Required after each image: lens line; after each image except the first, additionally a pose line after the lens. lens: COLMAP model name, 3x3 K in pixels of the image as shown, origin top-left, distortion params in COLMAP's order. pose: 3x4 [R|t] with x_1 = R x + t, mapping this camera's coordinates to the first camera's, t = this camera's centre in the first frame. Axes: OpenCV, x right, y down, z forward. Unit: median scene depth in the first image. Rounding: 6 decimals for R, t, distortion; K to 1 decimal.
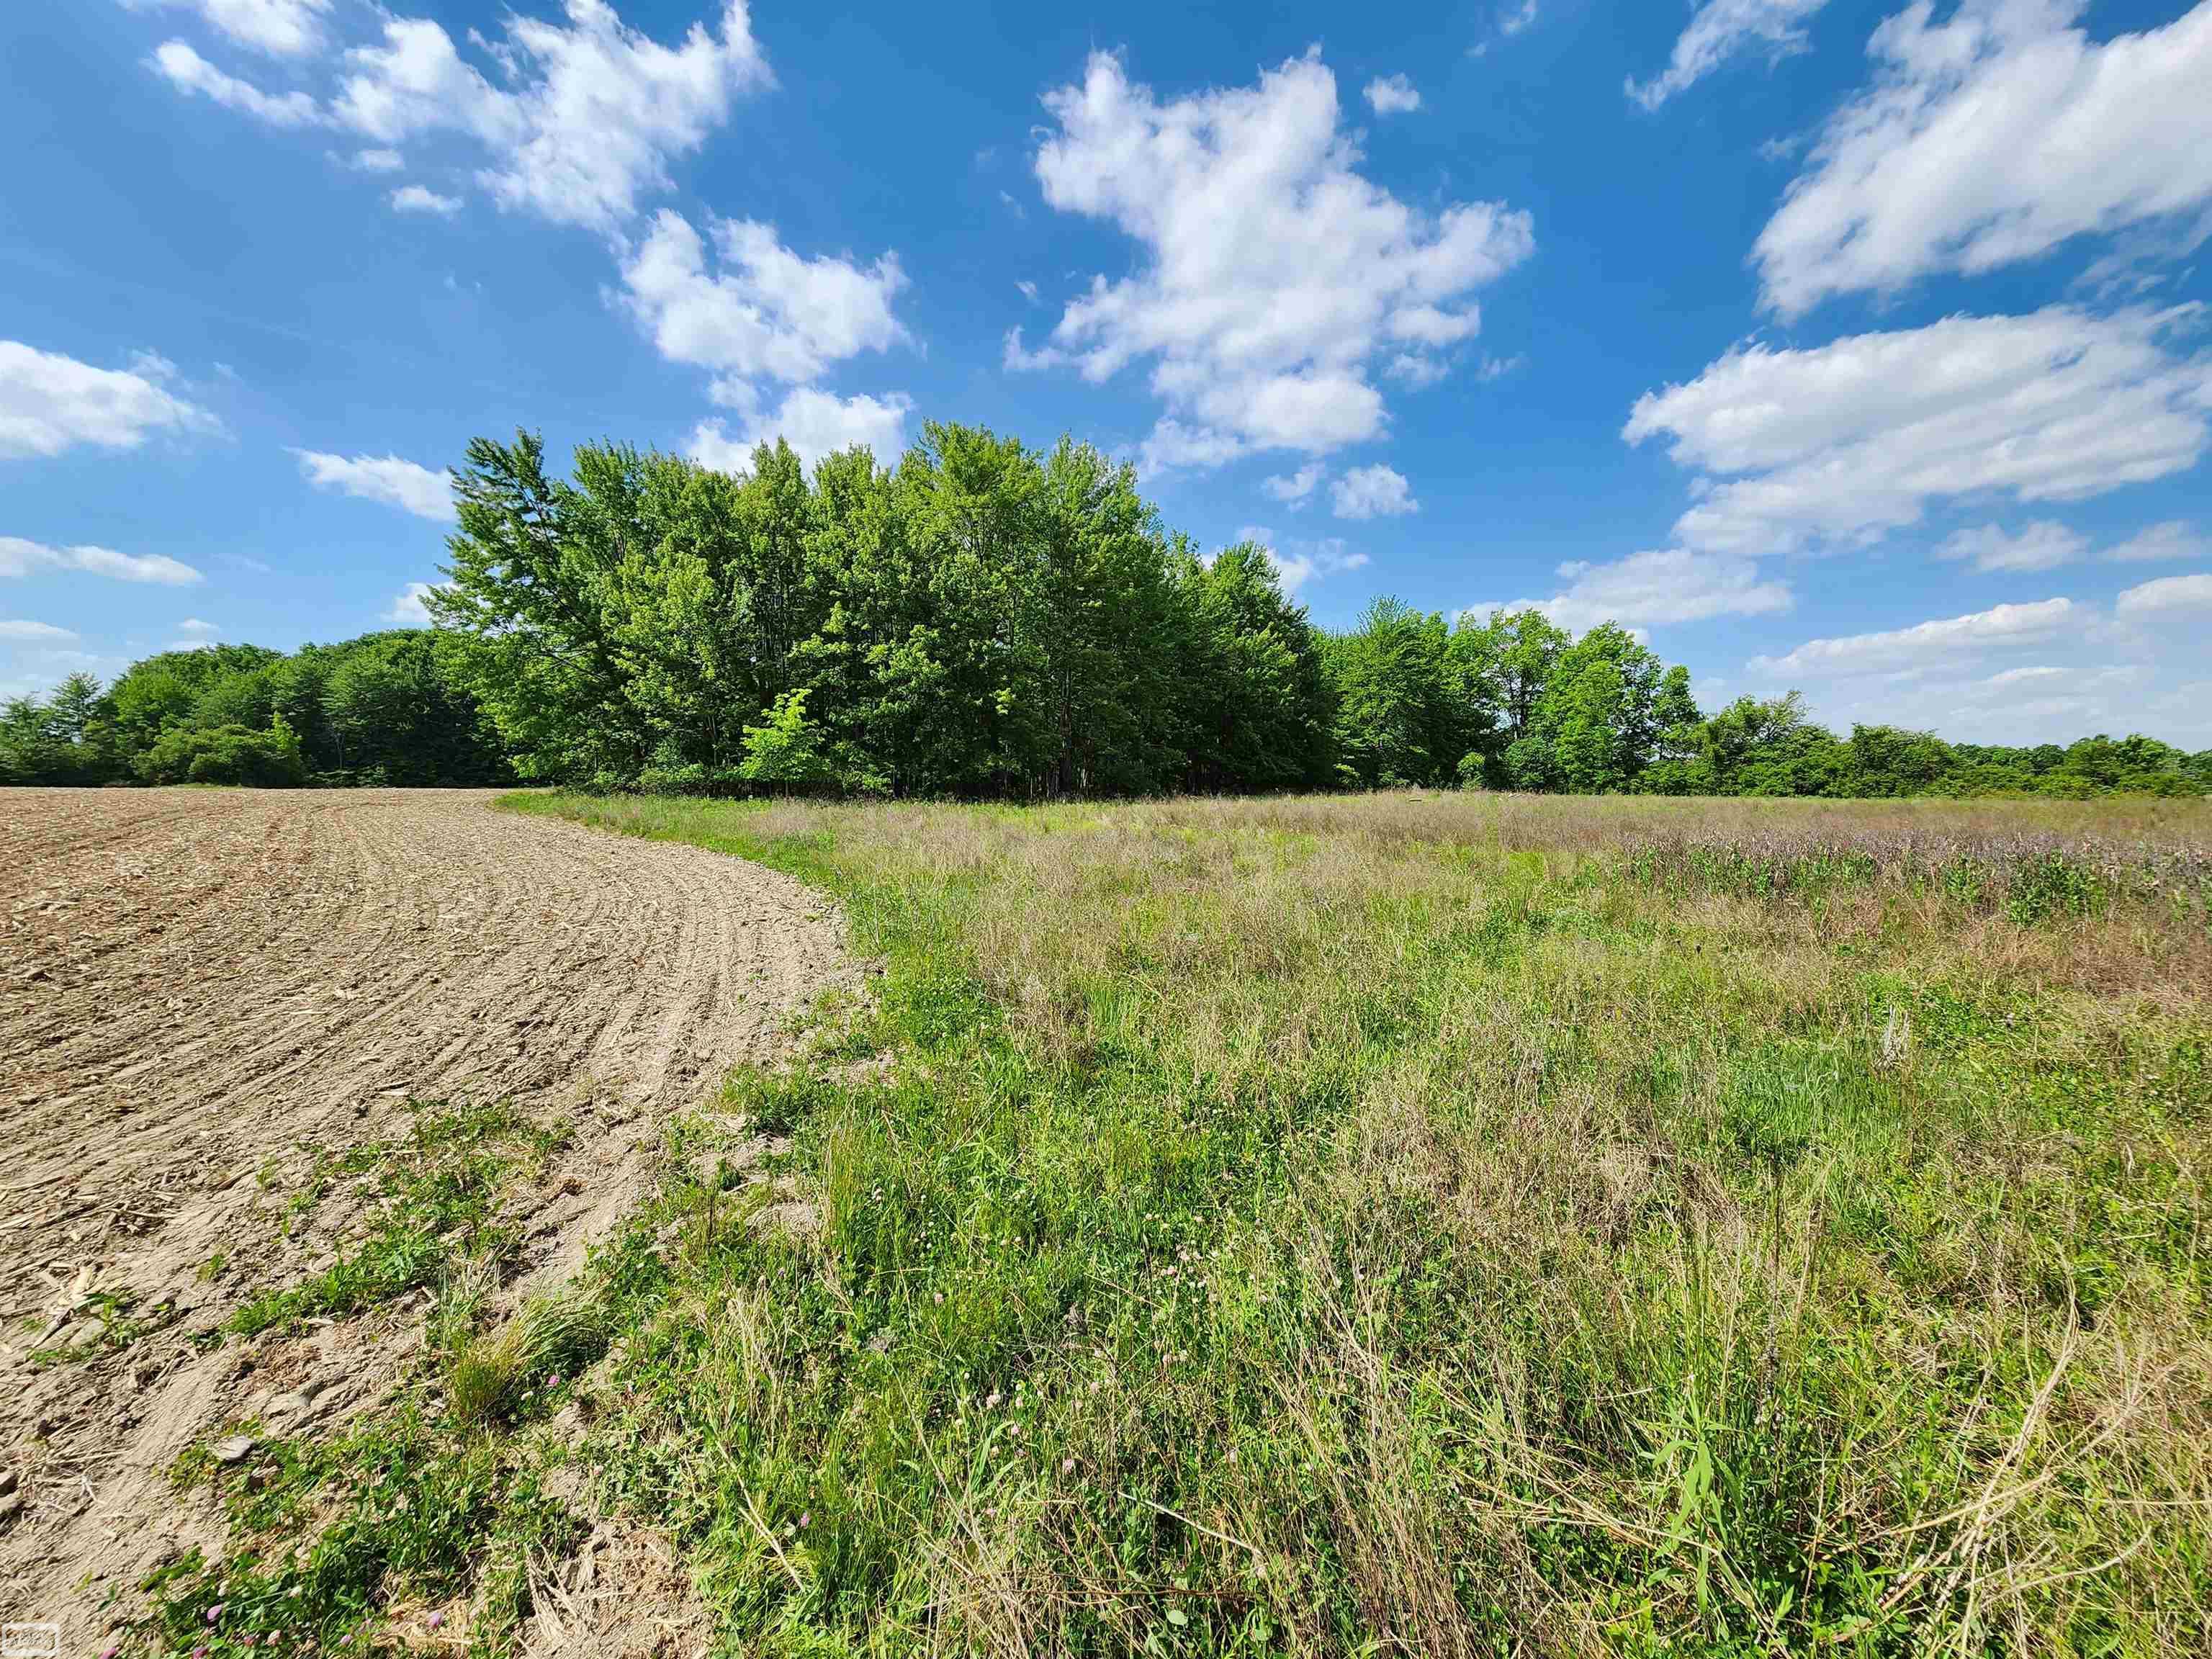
lens RADIAL K [[906.6, 0, 1106.0], [0, 906.6, 829.5], [0, 0, 1]] dist [-0.001363, -0.000134]
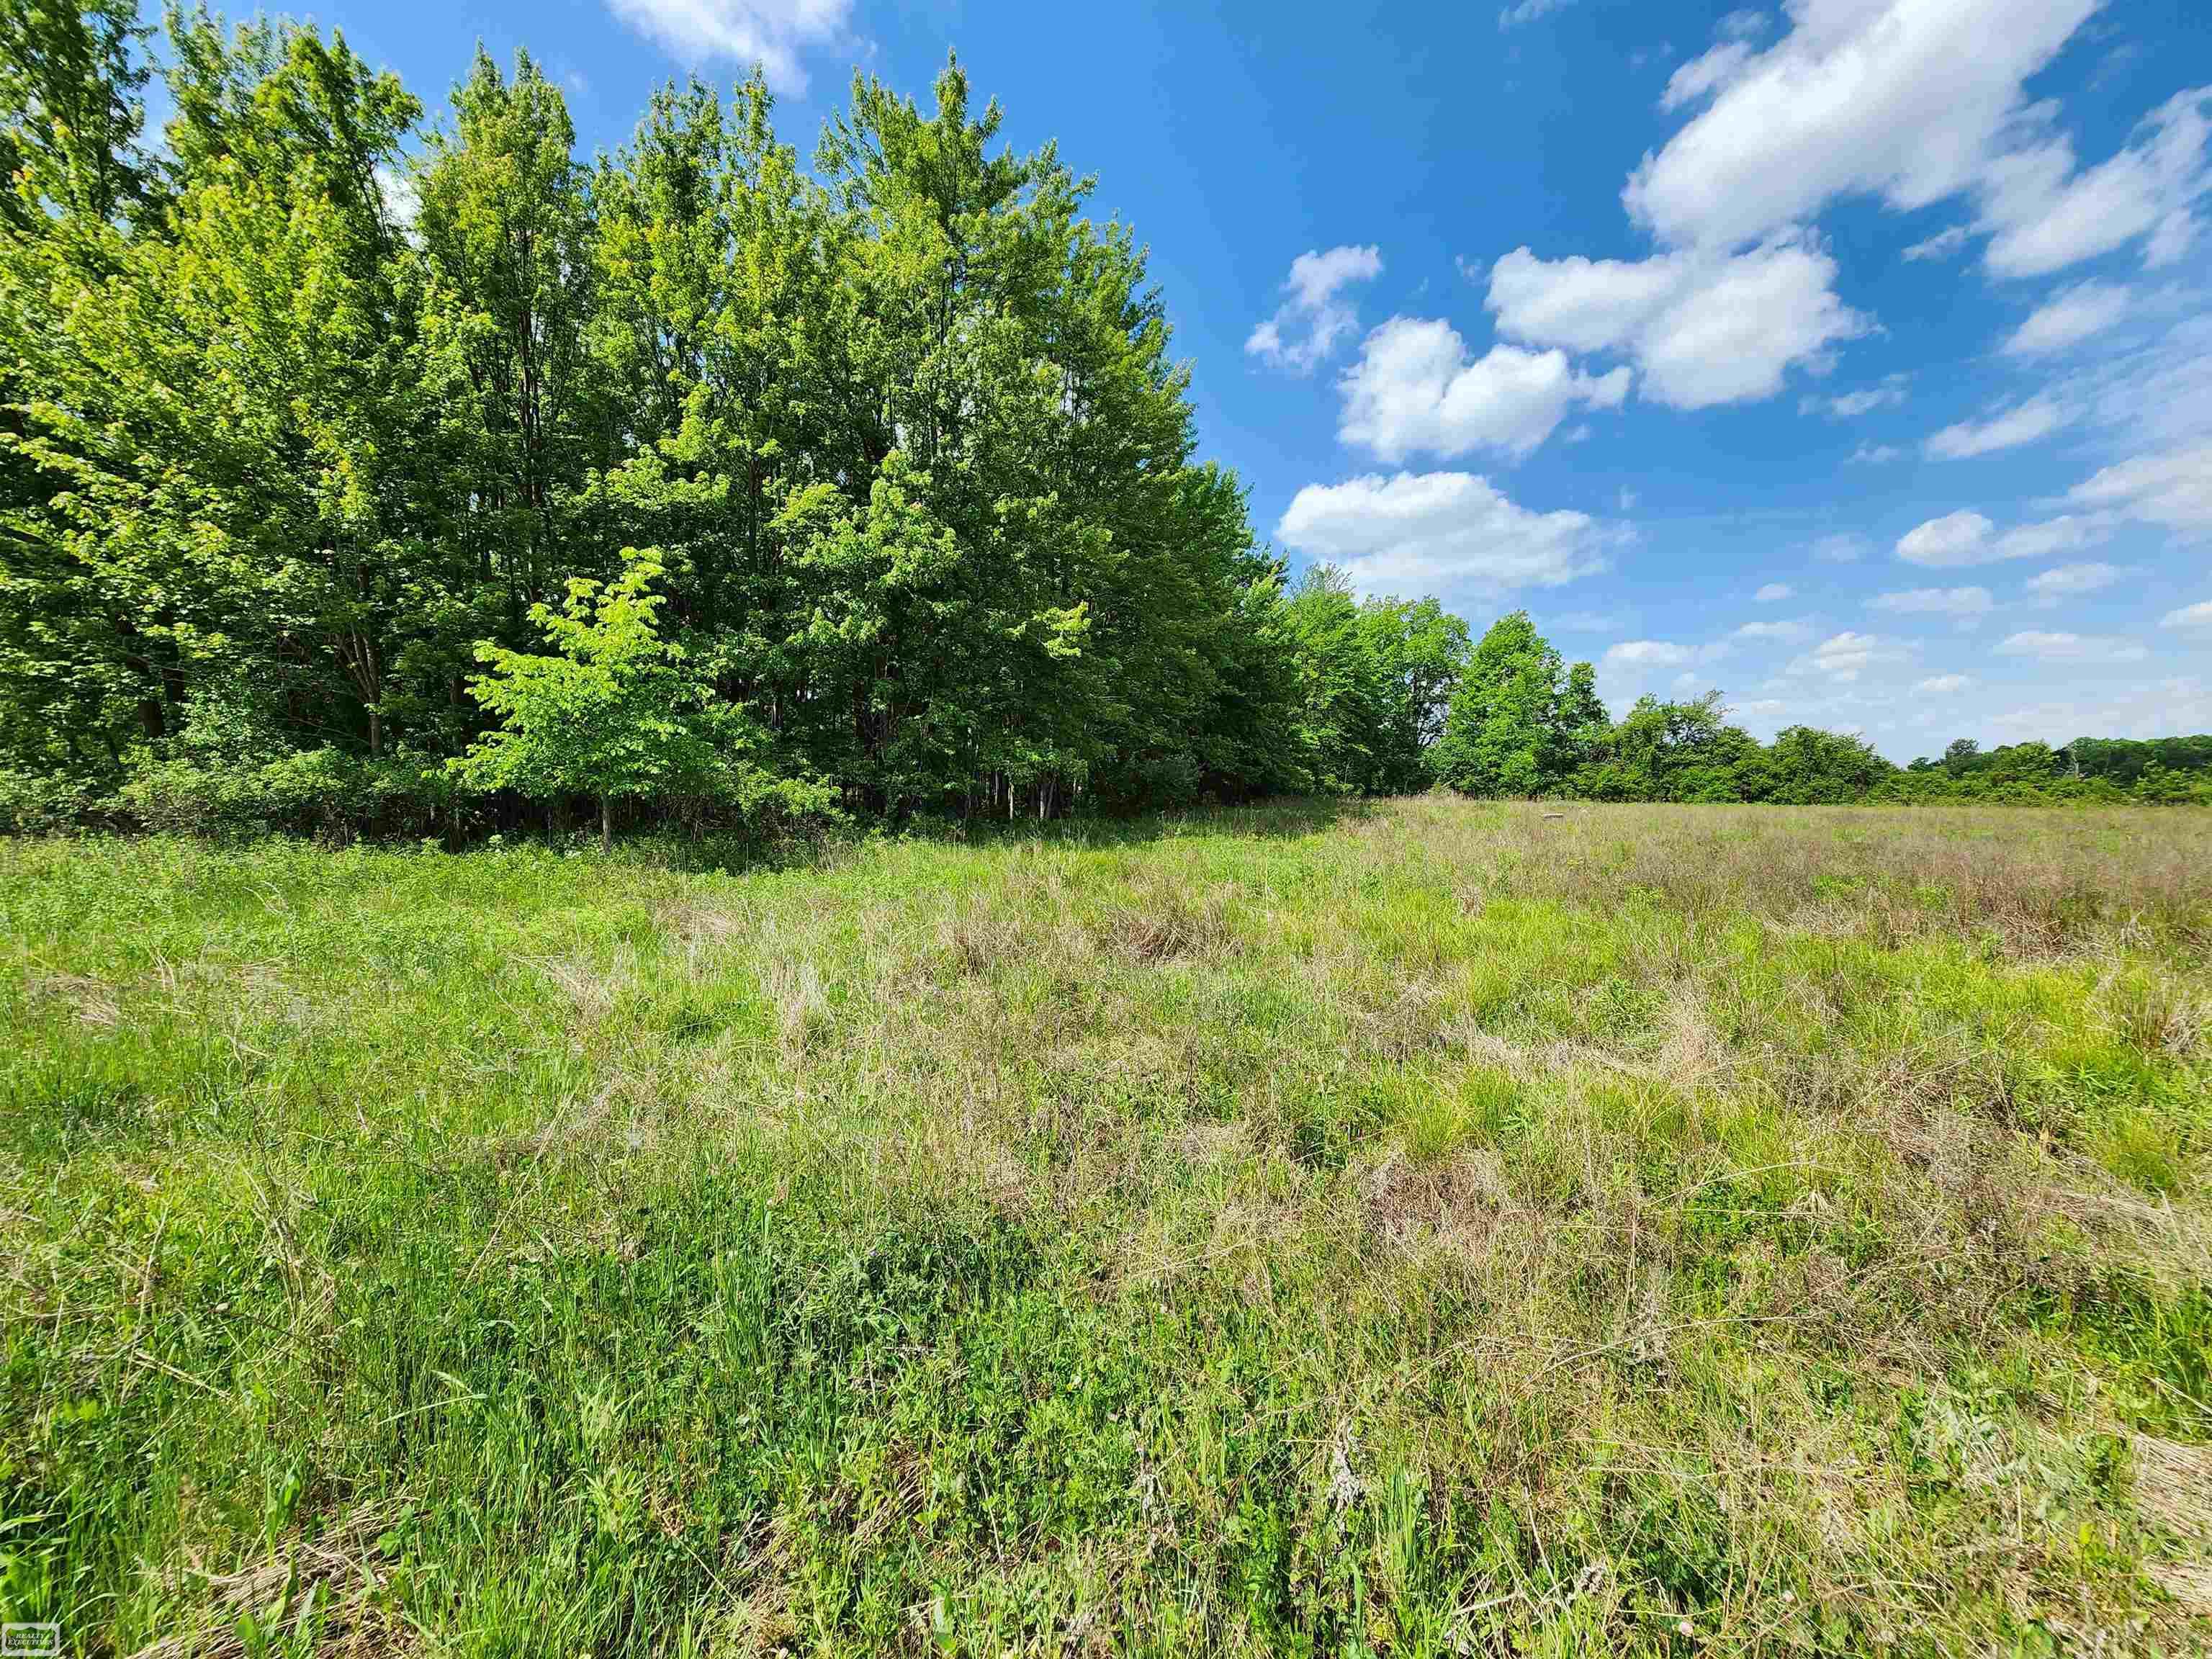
lens RADIAL K [[906.6, 0, 1106.0], [0, 906.6, 829.5], [0, 0, 1]] dist [-0.001363, -0.000134]
pose [[0.957964, -0.014388, 0.286528, -0.239471], [0.015058, 0.999887, -0.000134, -0.033884], [-0.286494, 0.004443, 0.958072, 0.530821]]
